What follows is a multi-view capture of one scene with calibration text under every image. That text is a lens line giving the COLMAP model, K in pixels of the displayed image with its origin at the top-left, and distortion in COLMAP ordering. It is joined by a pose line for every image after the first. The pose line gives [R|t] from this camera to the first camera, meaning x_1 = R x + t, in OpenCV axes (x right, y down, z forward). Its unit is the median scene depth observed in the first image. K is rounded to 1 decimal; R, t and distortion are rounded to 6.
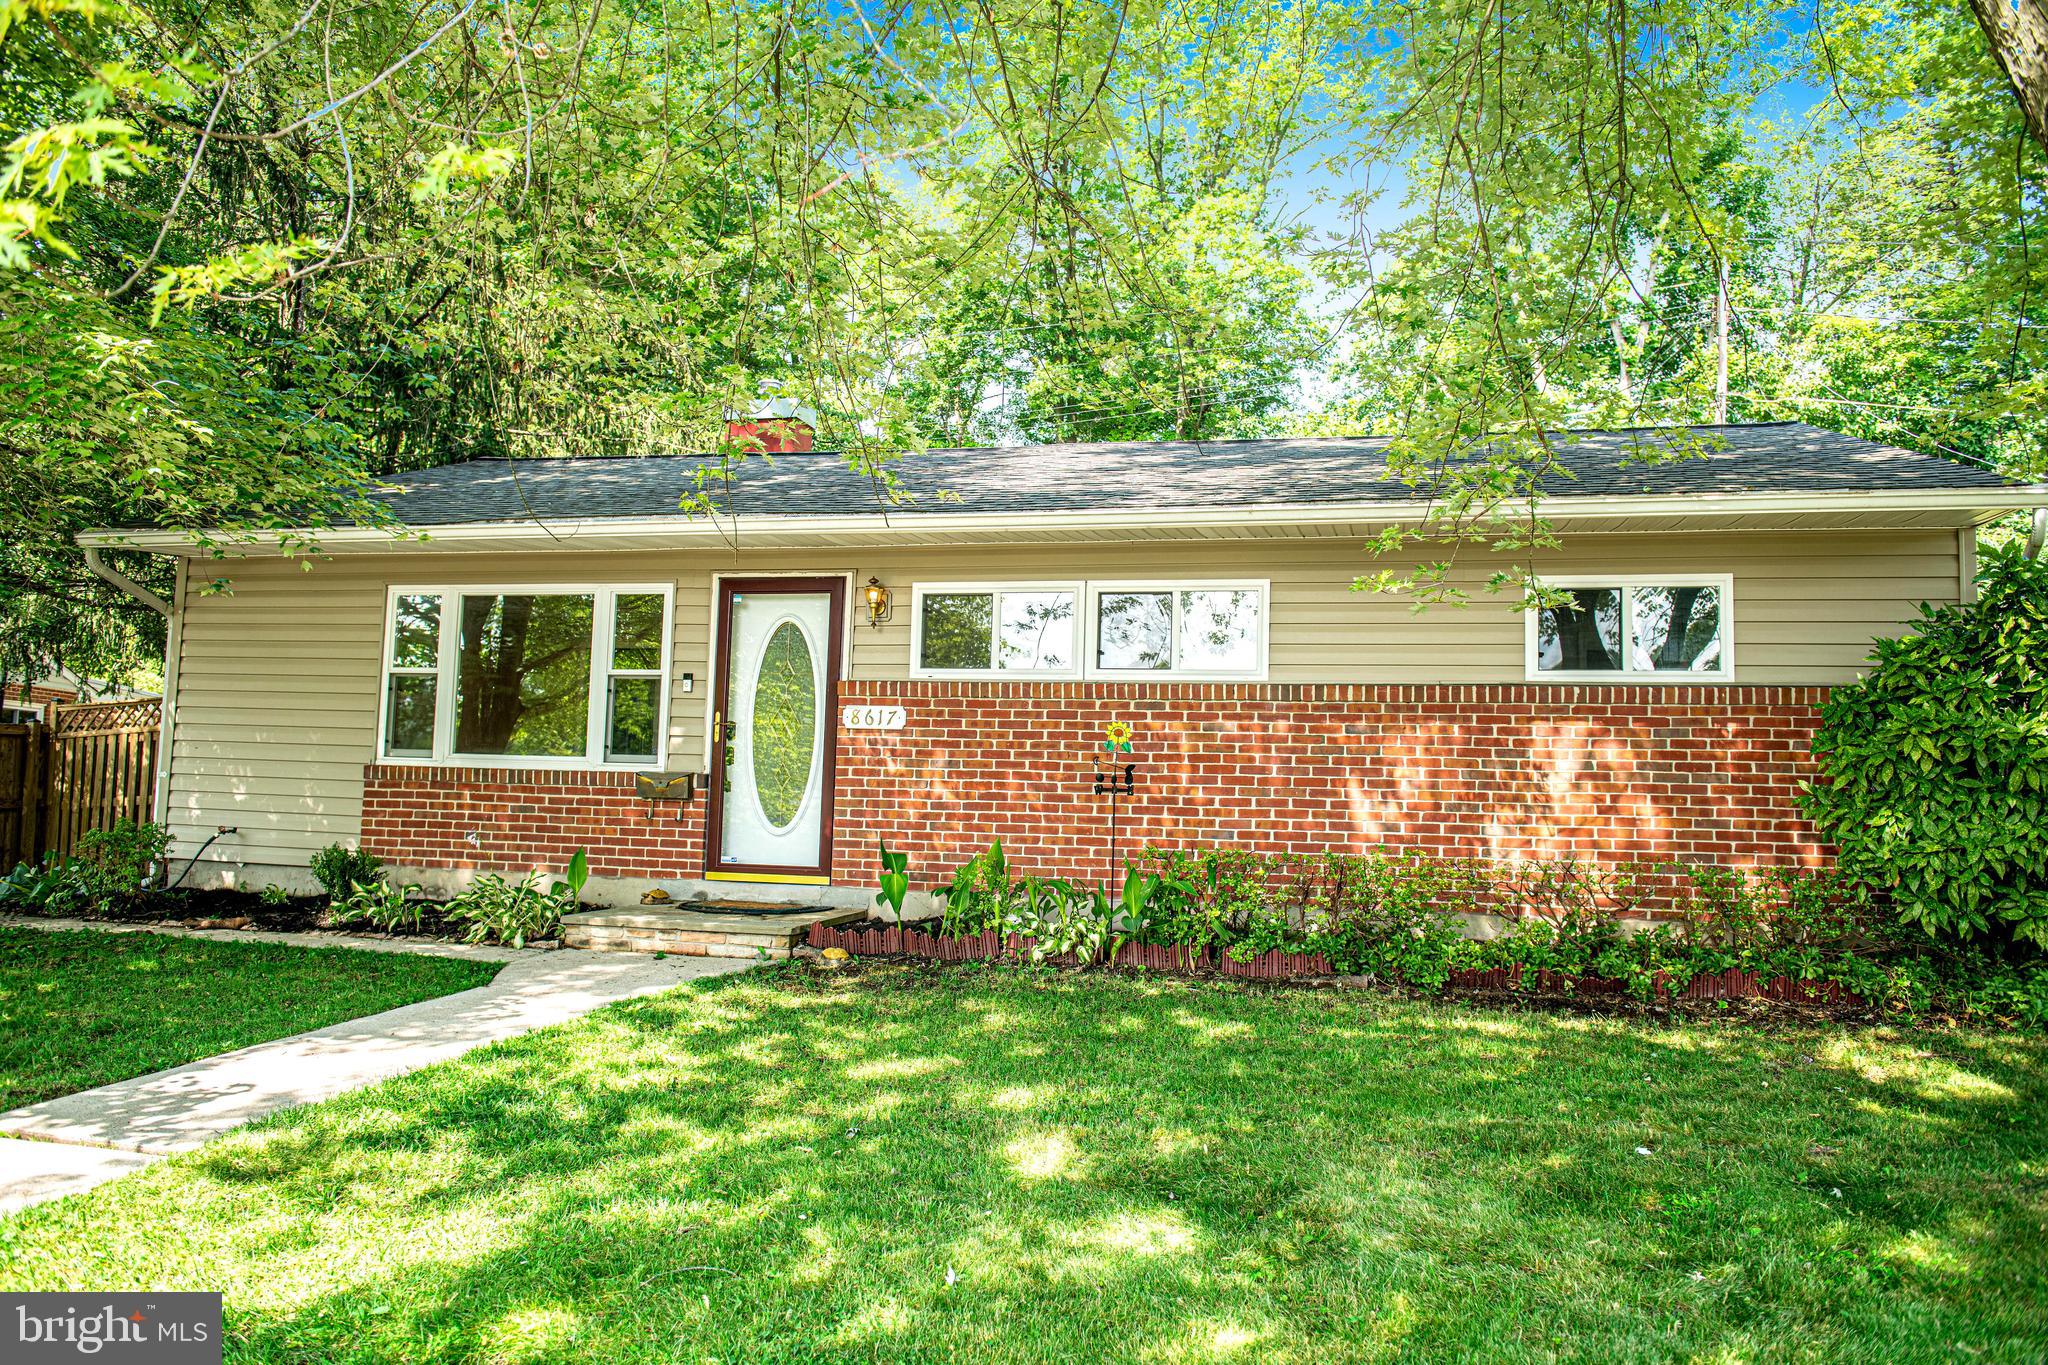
lens RADIAL K [[1551.1, 0, 1020.9], [0, 1551.1, 674.4], [0, 0, 1]] dist [-0.025721, 0.008505]
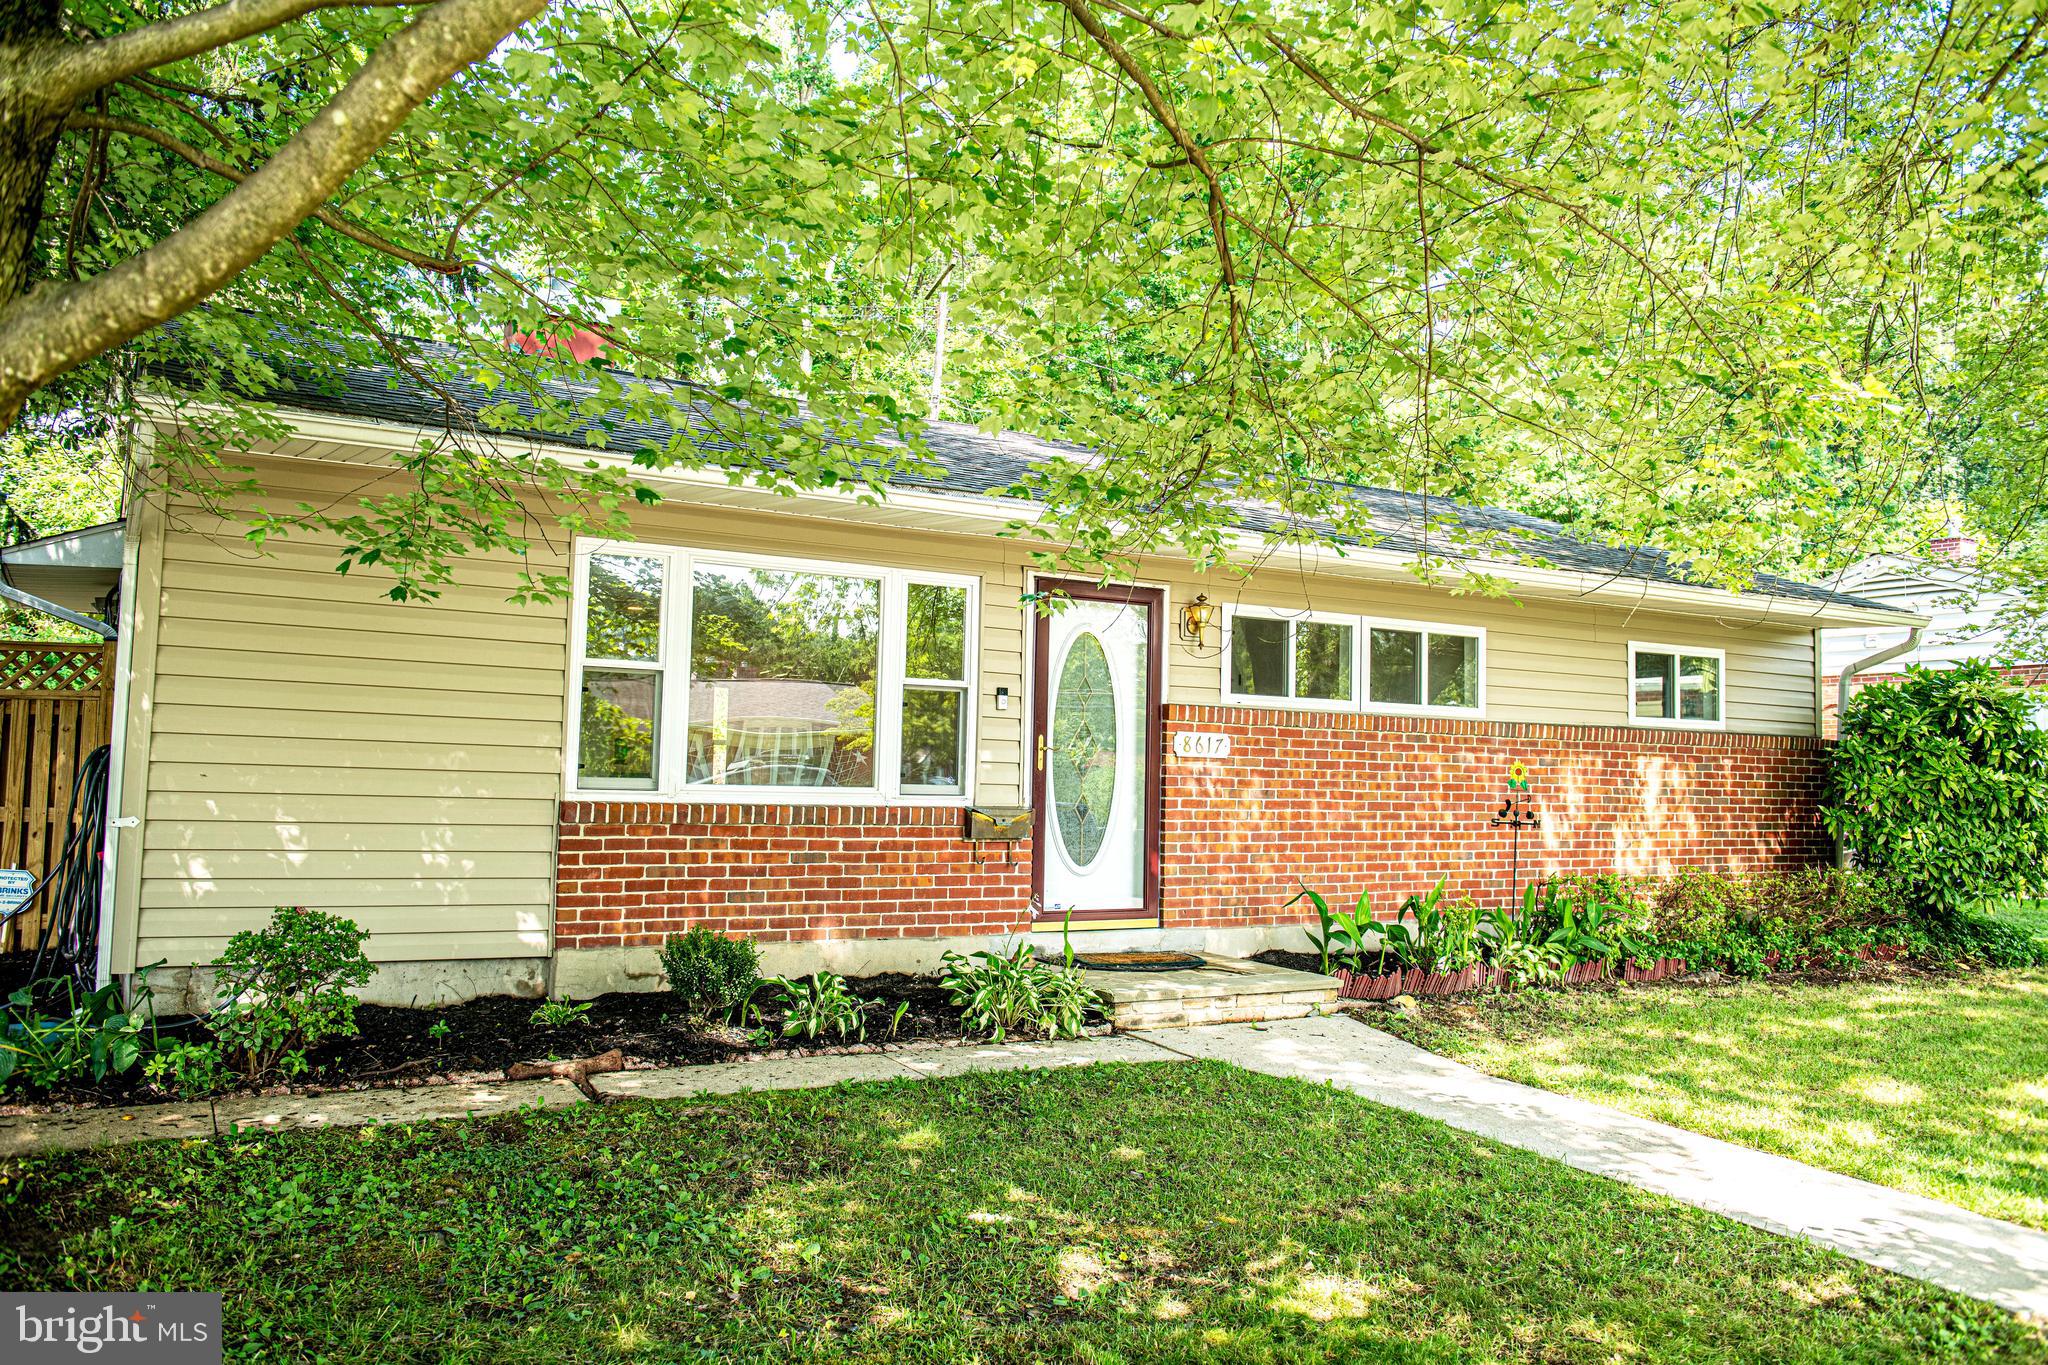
lens RADIAL K [[1567.9, 0, 1023.8], [0, 1567.9, 698.3], [0, 0, 1]] dist [-0.012805, -0.003713]
pose [[0.703073, 0.025343, 0.710666, -0.842009], [-0.059390, 0.997966, 0.023167, -0.015726], [-0.708633, -0.058494, 0.703148, 0.414781]]
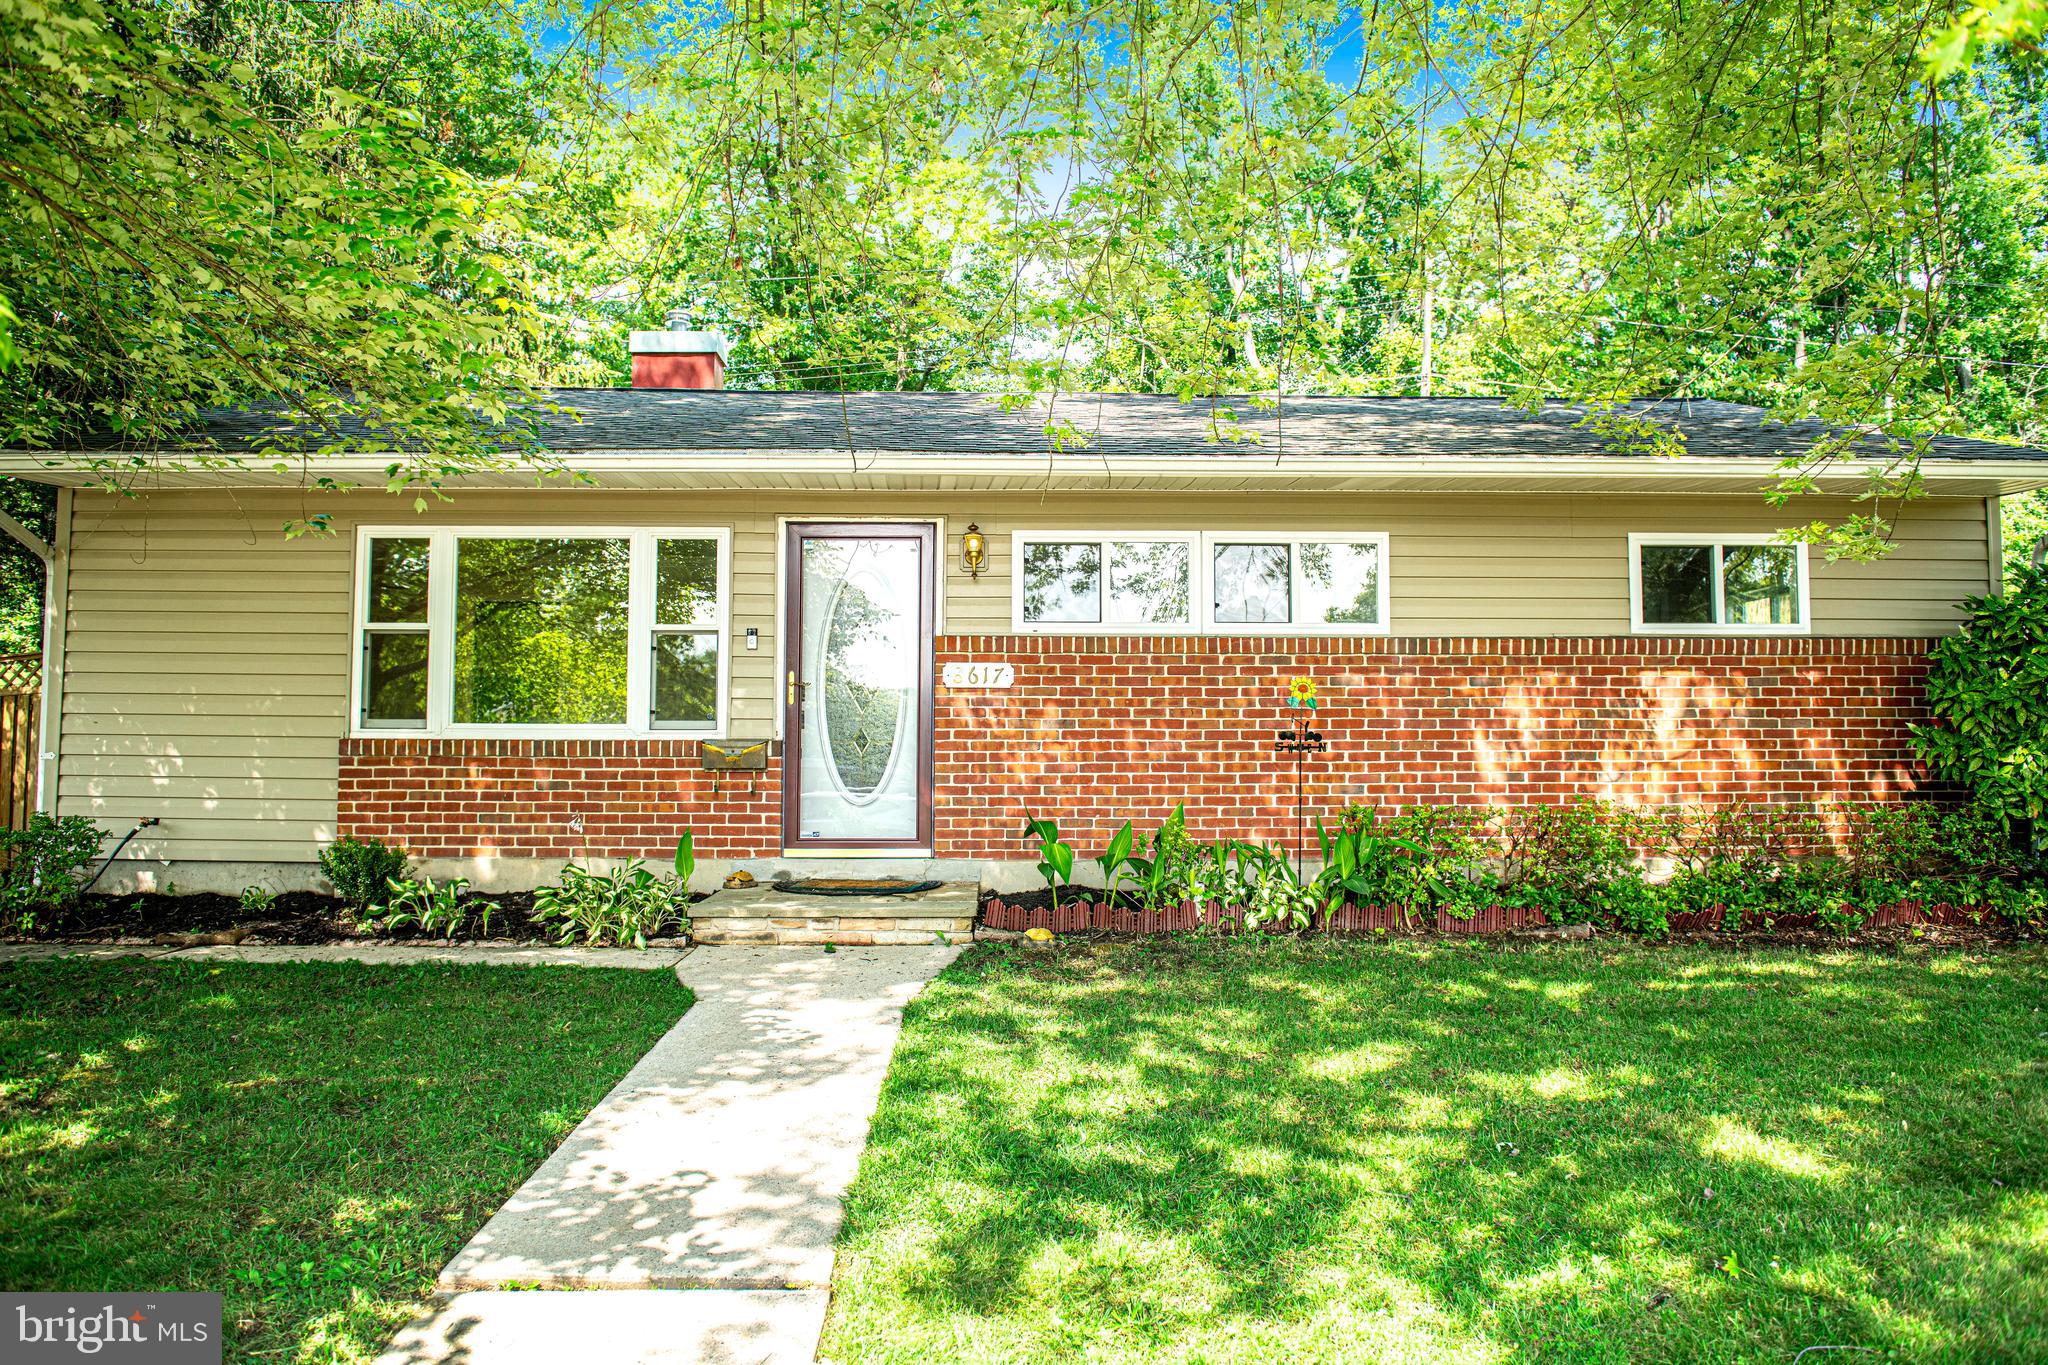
lens RADIAL K [[1470.5, 0, 1028.7], [0, 1470.5, 674.3], [0, 0, 1]] dist [-0.039689, -0.000331]
pose [[0.962019, -0.011706, 0.272731, -0.305584], [0.003092, 0.999483, 0.031993, -0.000958], [-0.272964, -0.029935, 0.961558, 0.146456]]
